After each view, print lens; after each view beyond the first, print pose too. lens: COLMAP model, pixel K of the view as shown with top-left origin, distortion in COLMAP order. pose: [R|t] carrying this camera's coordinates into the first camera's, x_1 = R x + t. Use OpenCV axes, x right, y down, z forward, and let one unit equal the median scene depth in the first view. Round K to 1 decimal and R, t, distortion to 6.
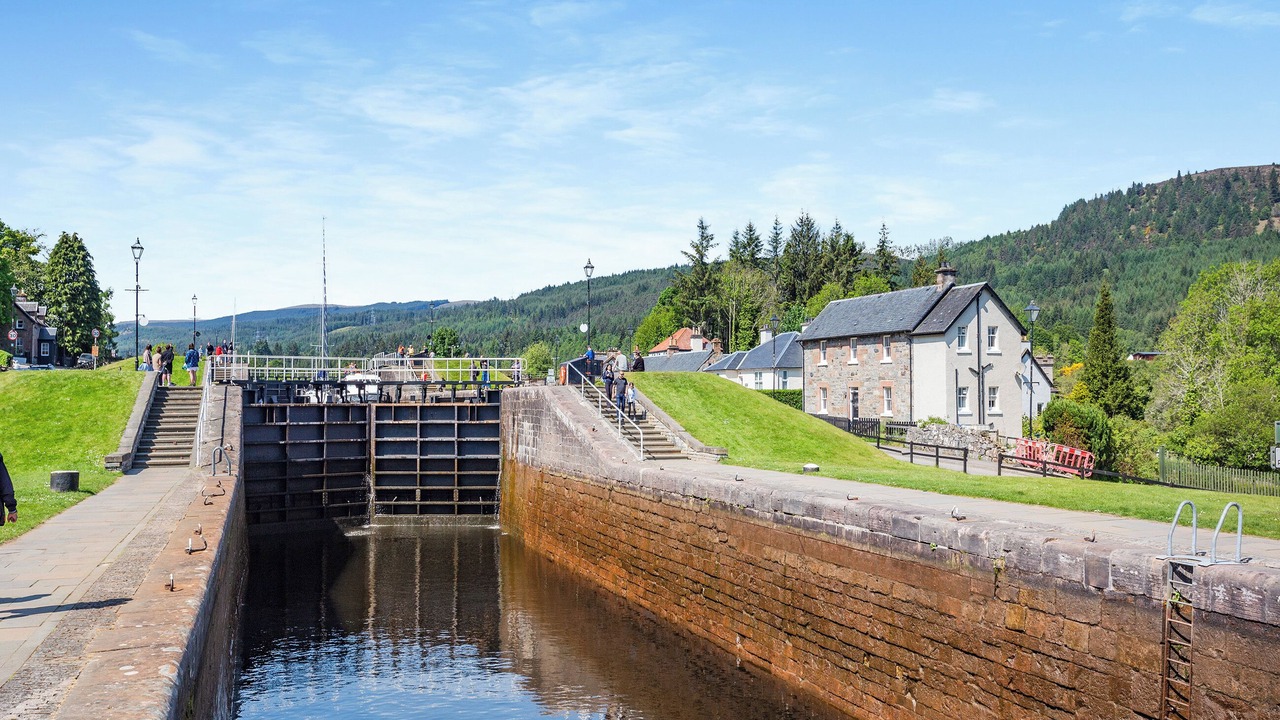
lens RADIAL K [[1015.9, 0, 640.0], [0, 1015.9, 360.0], [0, 0, 1]] dist [0.004488, 0.002403]
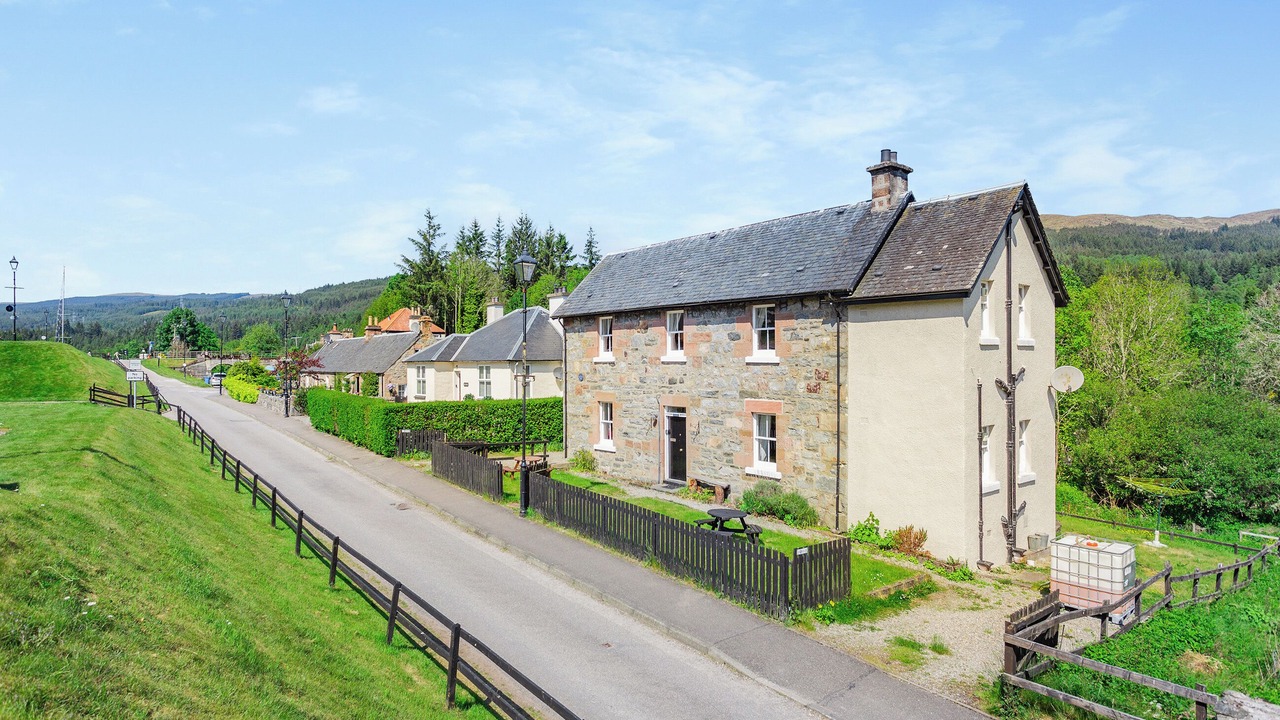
lens RADIAL K [[670.2, 0, 640.0], [0, 670.2, 360.0], [0, 0, 1]] dist [0.000890, 0.000128]
pose [[0.940282, -0.002711, 0.340385, 0.029569], [-0.007710, 0.999542, 0.029257, -0.002539], [-0.340308, -0.030134, 0.939831, 0.259923]]
